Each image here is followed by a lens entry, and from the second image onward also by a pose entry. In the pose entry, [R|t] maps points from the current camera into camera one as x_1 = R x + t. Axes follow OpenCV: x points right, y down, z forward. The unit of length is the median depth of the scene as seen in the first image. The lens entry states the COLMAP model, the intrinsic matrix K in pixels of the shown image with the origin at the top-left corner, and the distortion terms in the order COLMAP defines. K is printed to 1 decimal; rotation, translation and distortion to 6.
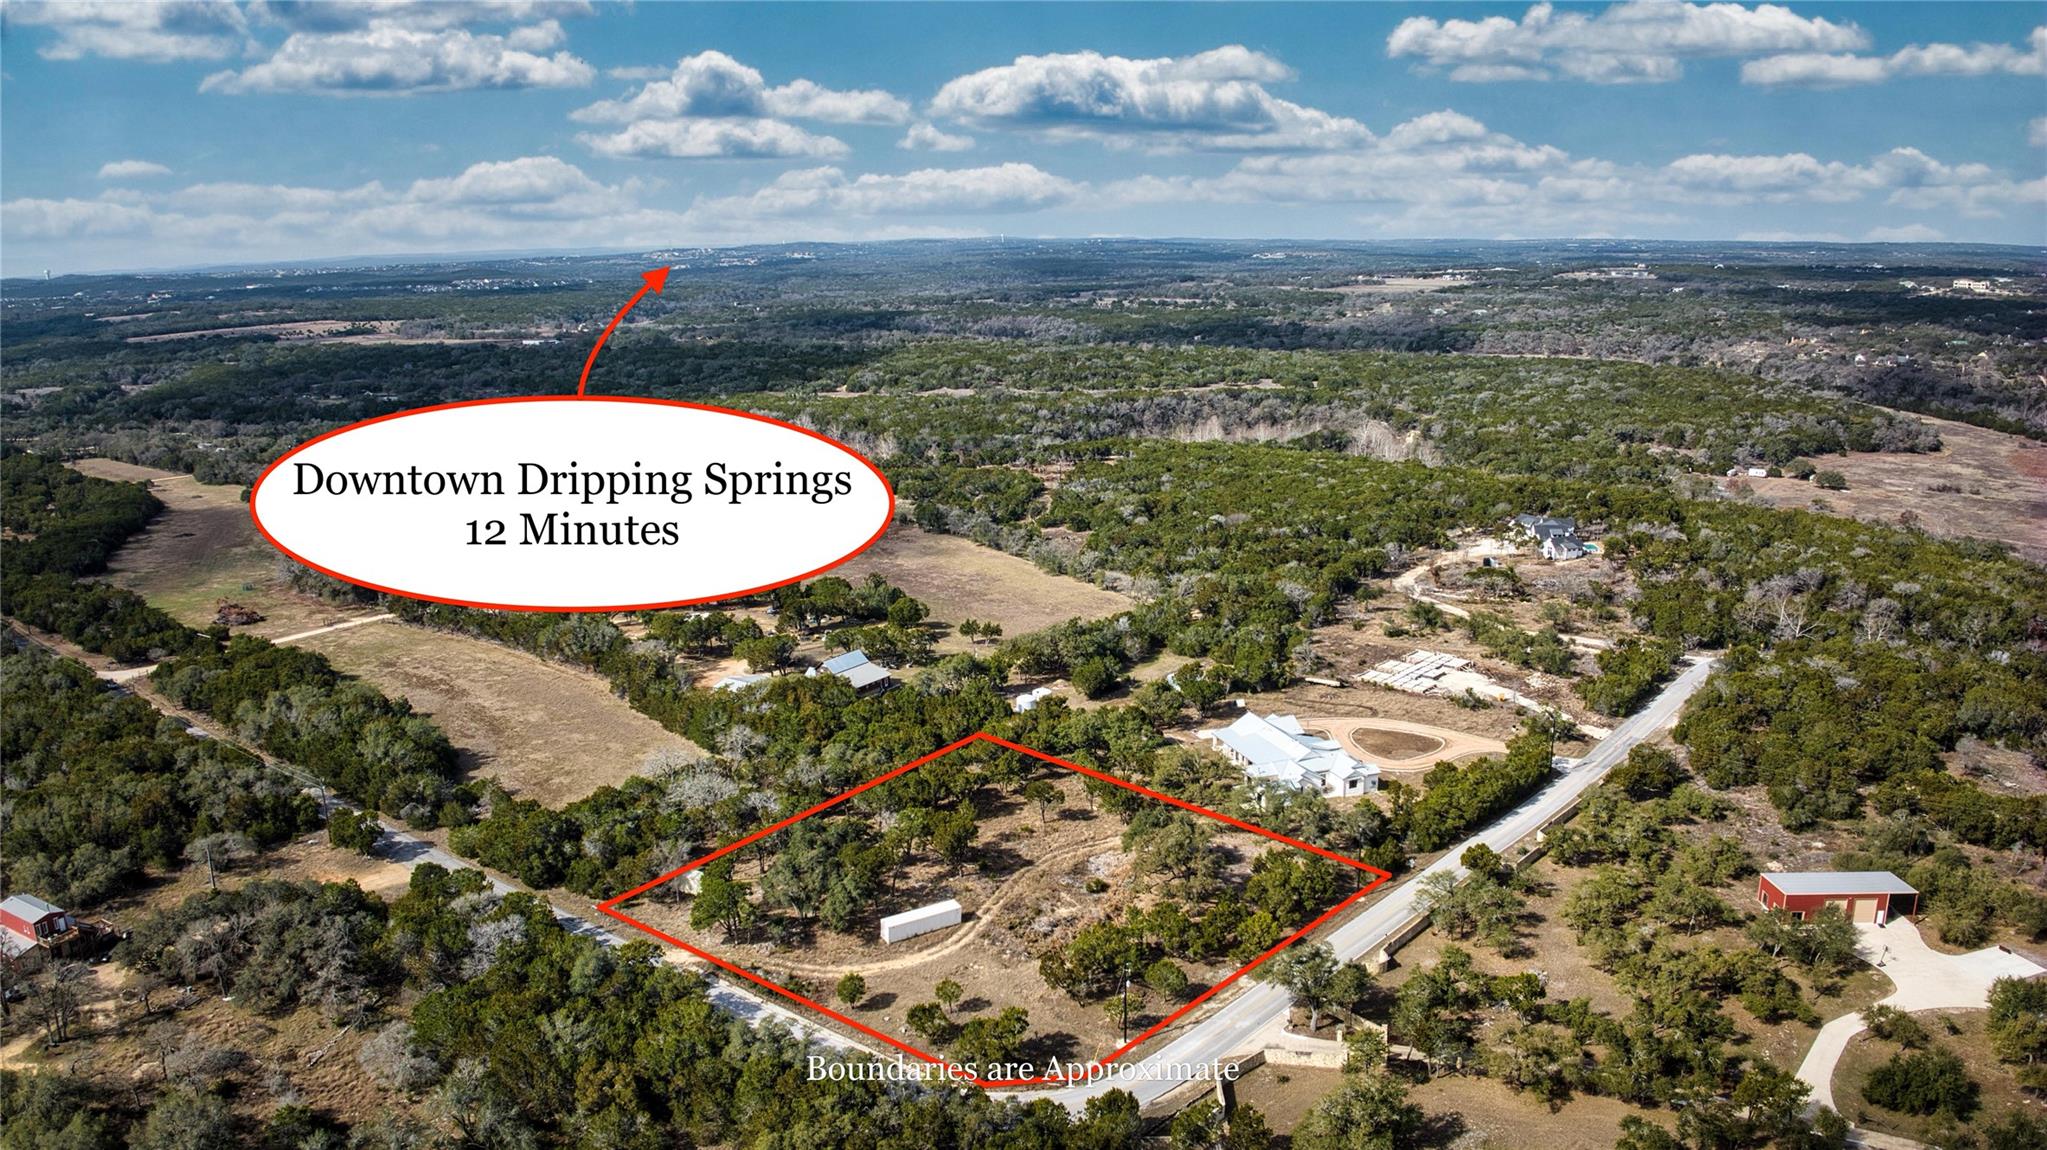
lens RADIAL K [[1443.6, 0, 1022.0], [0, 1443.6, 572.6], [0, 0, 1]] dist [-0.100464, -0.013501]
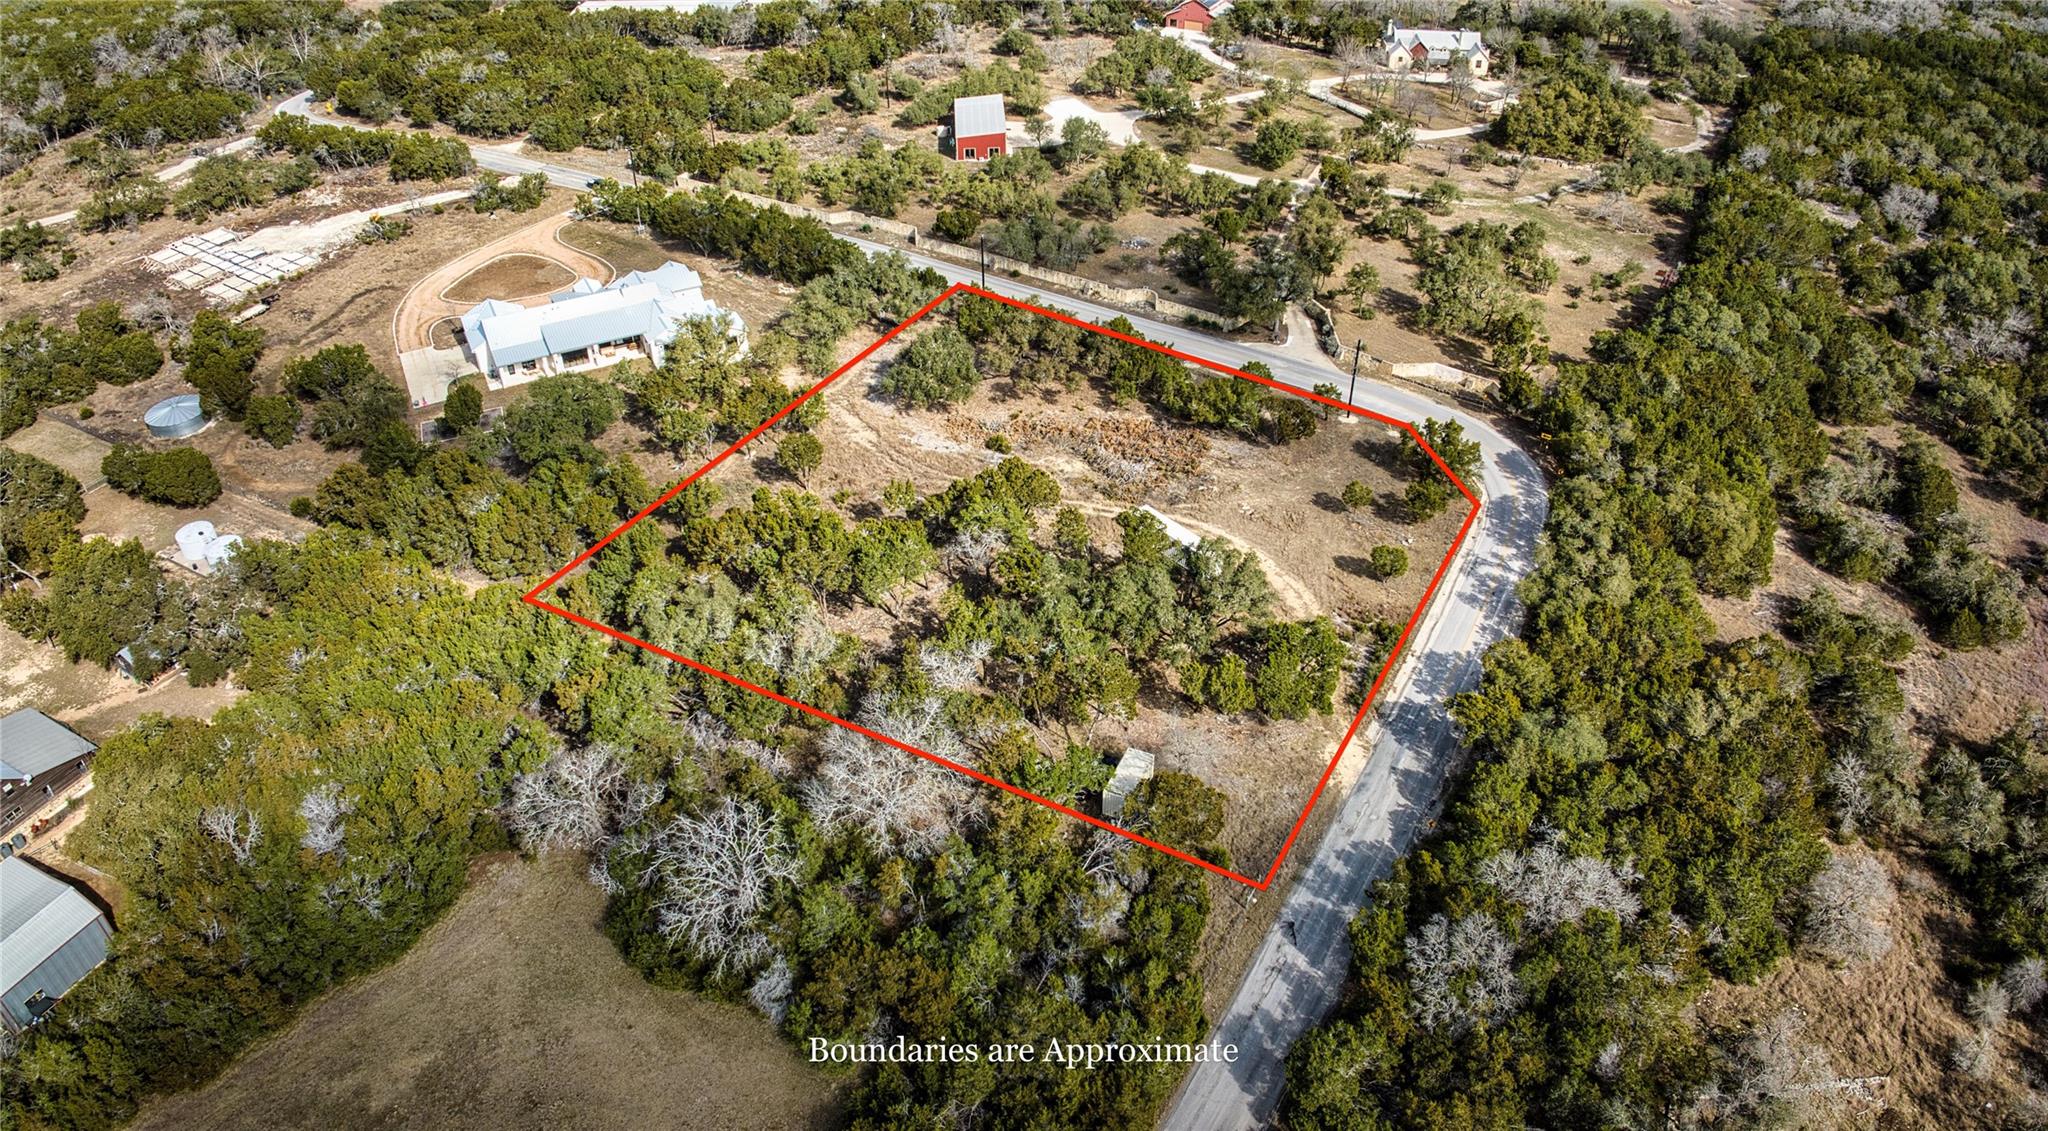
lens RADIAL K [[1455.0, 0, 1015.9], [0, 1455.0, 566.3], [0, 0, 1]] dist [-0.105109, -0.017434]
pose [[-0.122313, -0.576184, 0.808116, -0.476951], [0.238050, 0.773431, 0.587484, -0.146741], [-0.963521, 0.264228, 0.042560, 0.745606]]
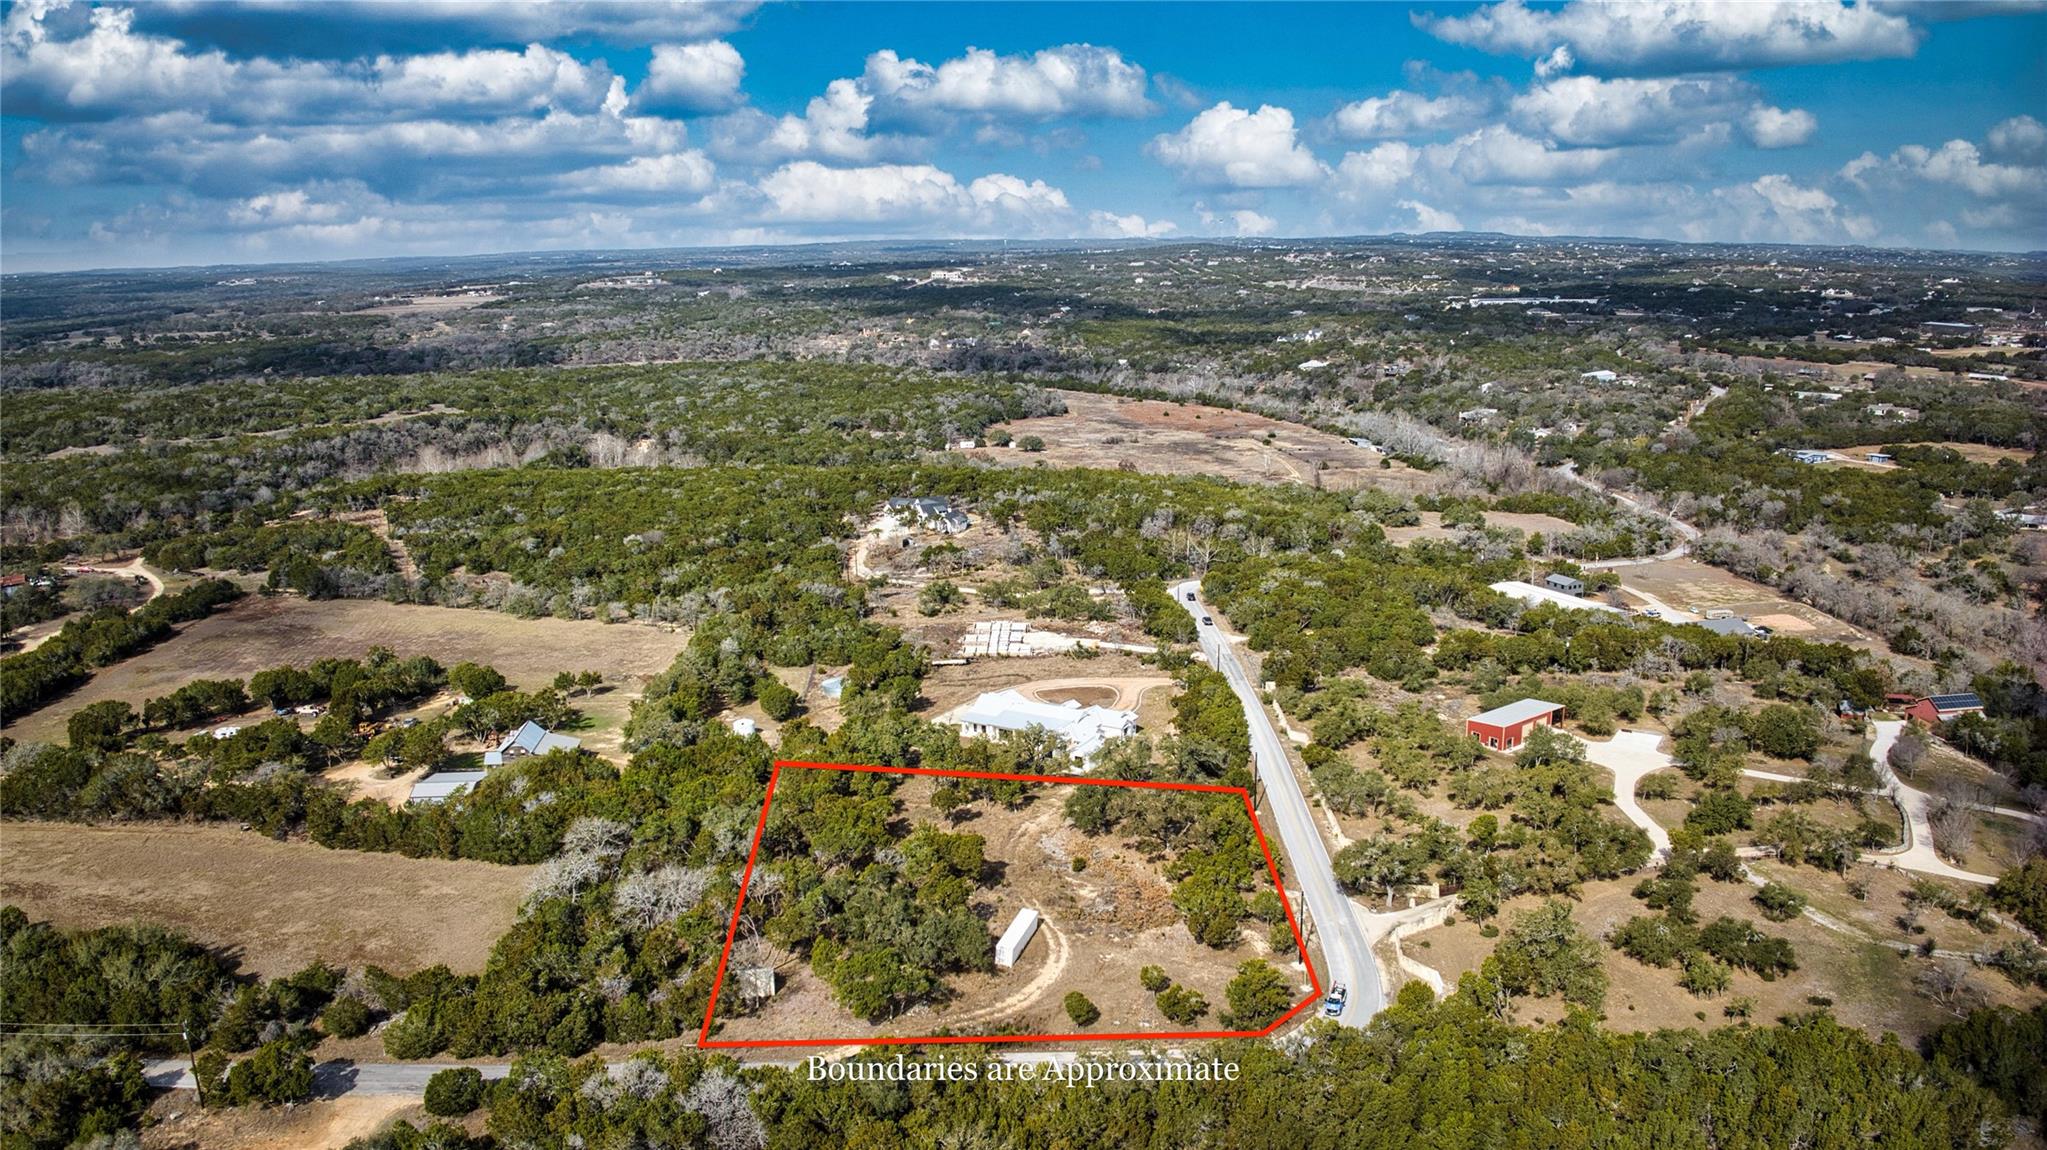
lens RADIAL K [[1443.6, 0, 1025.2], [0, 1443.6, 571.2], [0, 0, 1]] dist [-0.100464, -0.013501]
pose [[0.763808, -0.143047, 0.629392, -0.453410], [0.149858, 0.987788, 0.042639, -0.029997], [-0.627805, 0.061752, 0.775917, 0.159543]]
